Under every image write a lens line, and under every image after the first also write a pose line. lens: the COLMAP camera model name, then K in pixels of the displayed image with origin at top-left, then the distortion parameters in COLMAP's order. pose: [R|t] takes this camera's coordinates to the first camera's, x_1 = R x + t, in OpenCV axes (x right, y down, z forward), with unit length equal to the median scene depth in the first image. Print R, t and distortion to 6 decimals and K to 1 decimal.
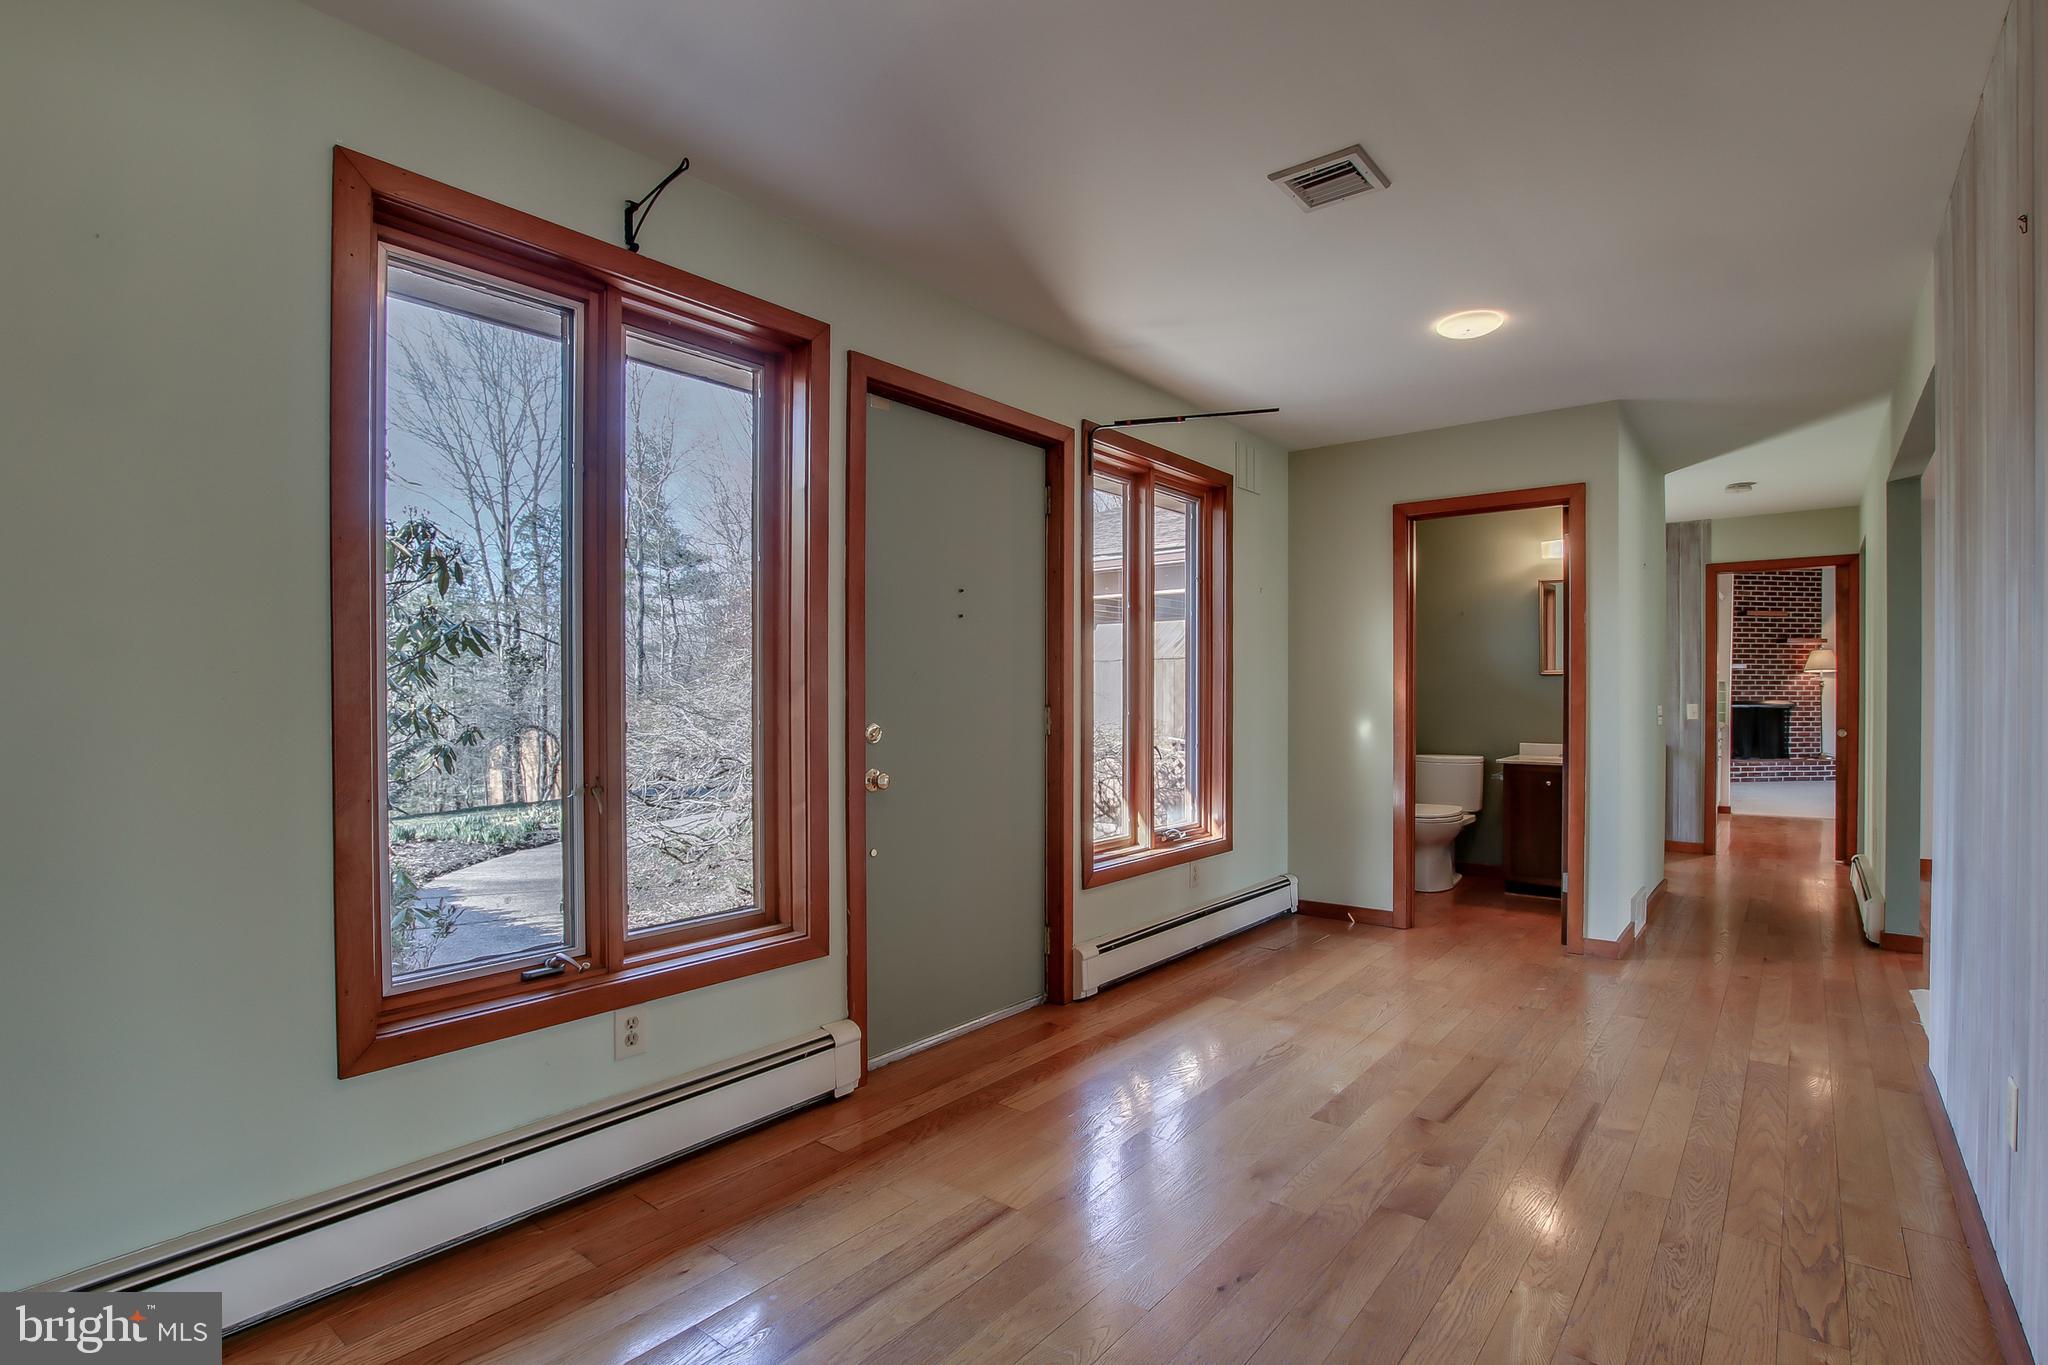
lens RADIAL K [[1016.7, 0, 1018.9], [0, 1016.7, 704.7], [0, 0, 1]] dist [-0.021549, 0.000033]
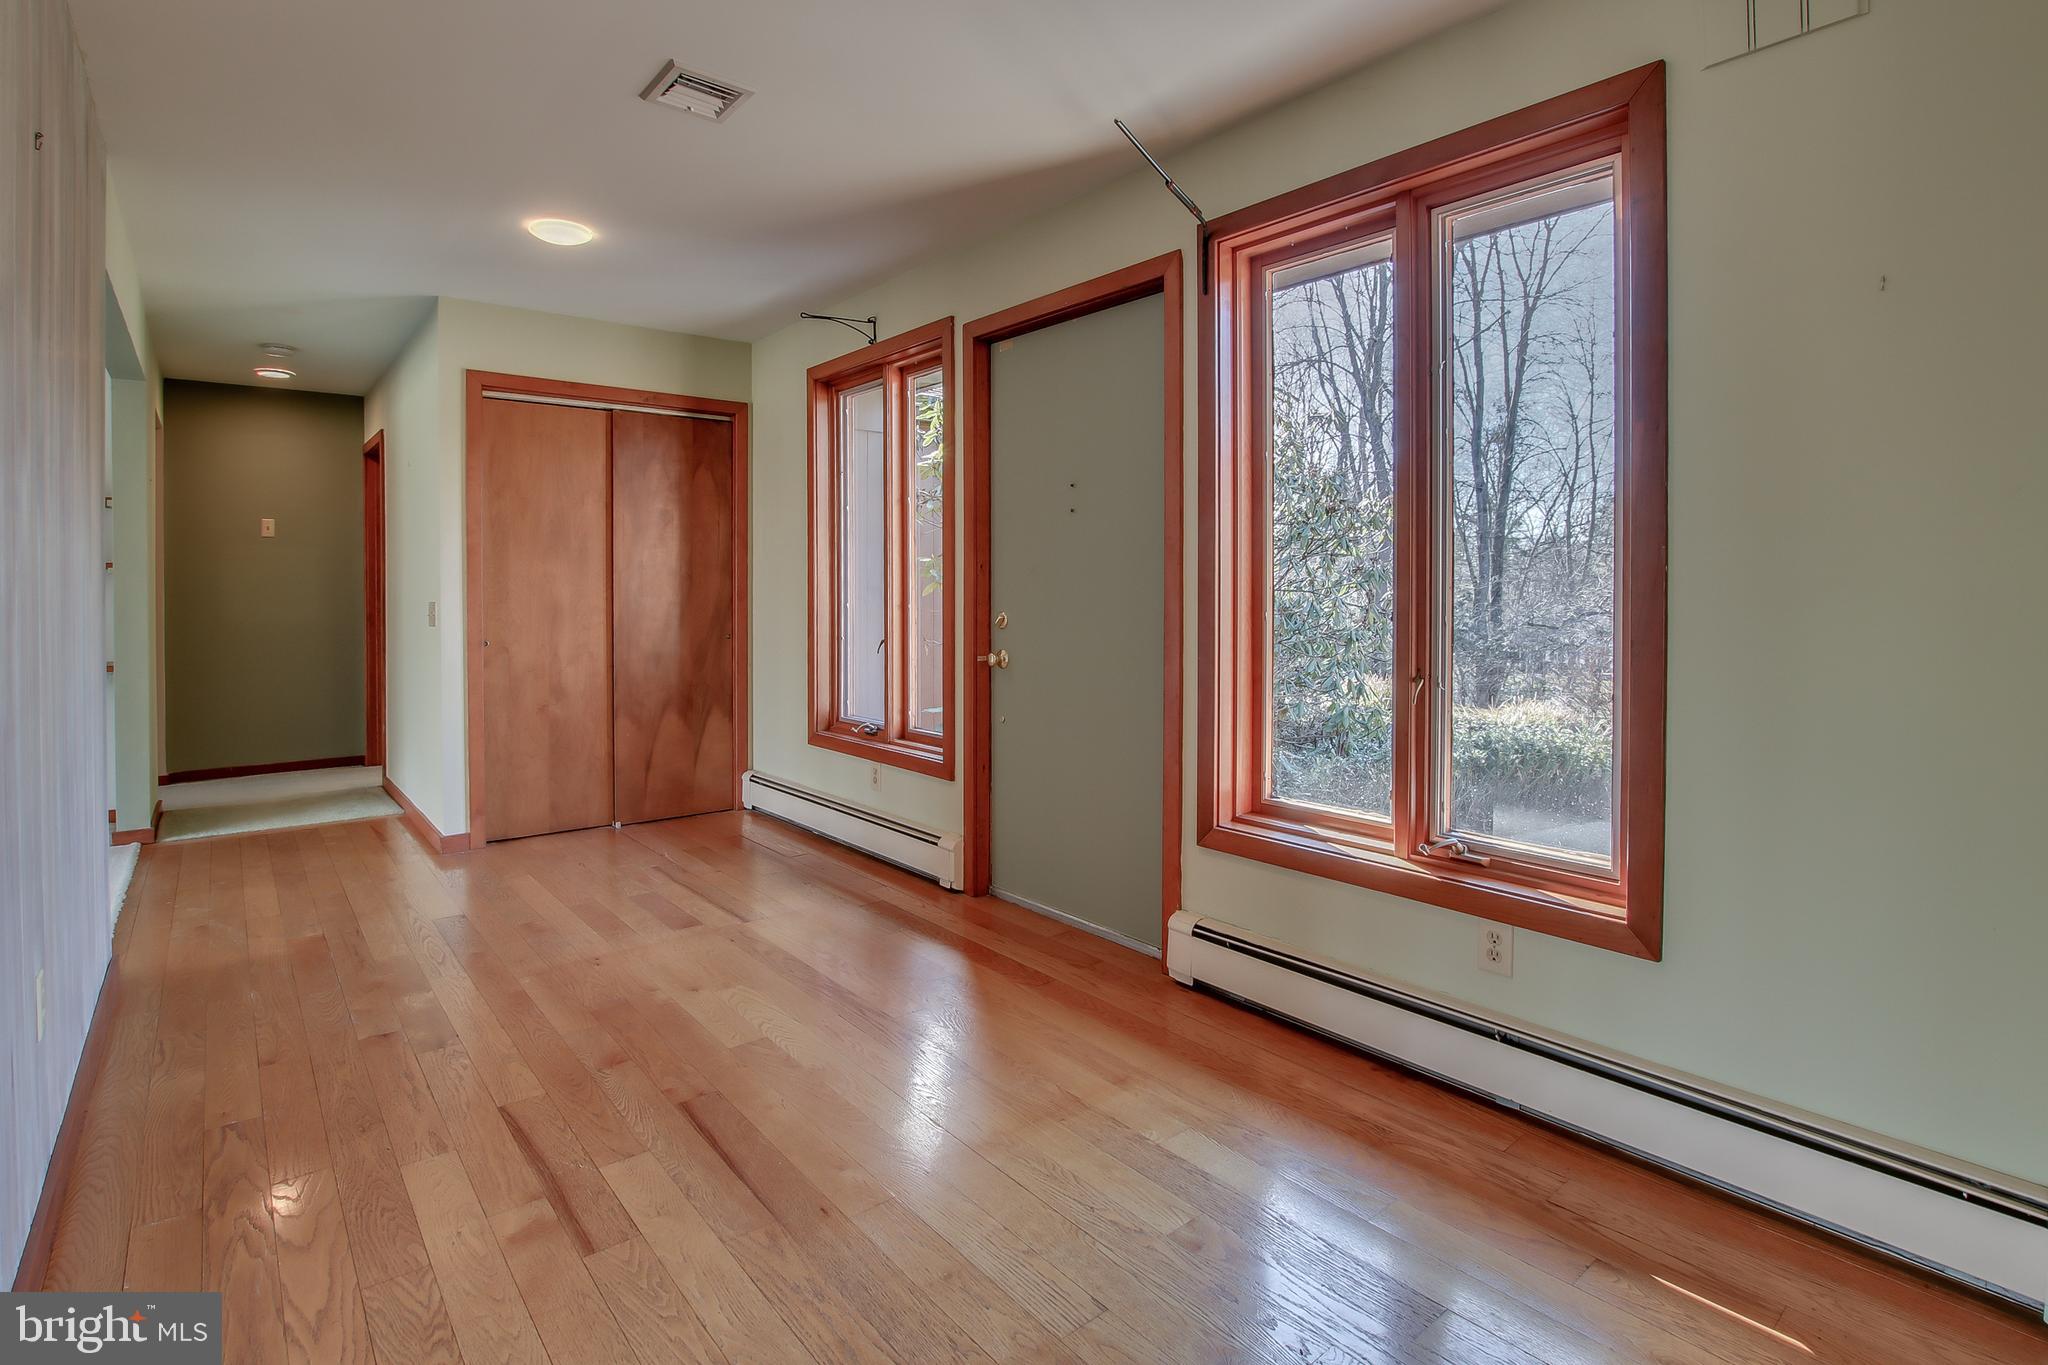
lens RADIAL K [[1008.0, 0, 1025.3], [0, 1008.0, 616.9], [0, 0, 1]] dist [-0.018101, 0.000013]
pose [[-0.221419, 0.026637, -0.974815, 0.825779], [-0.007148, 0.999556, 0.028937, -0.010775], [0.975153, 0.013375, -0.221130, 1.040143]]
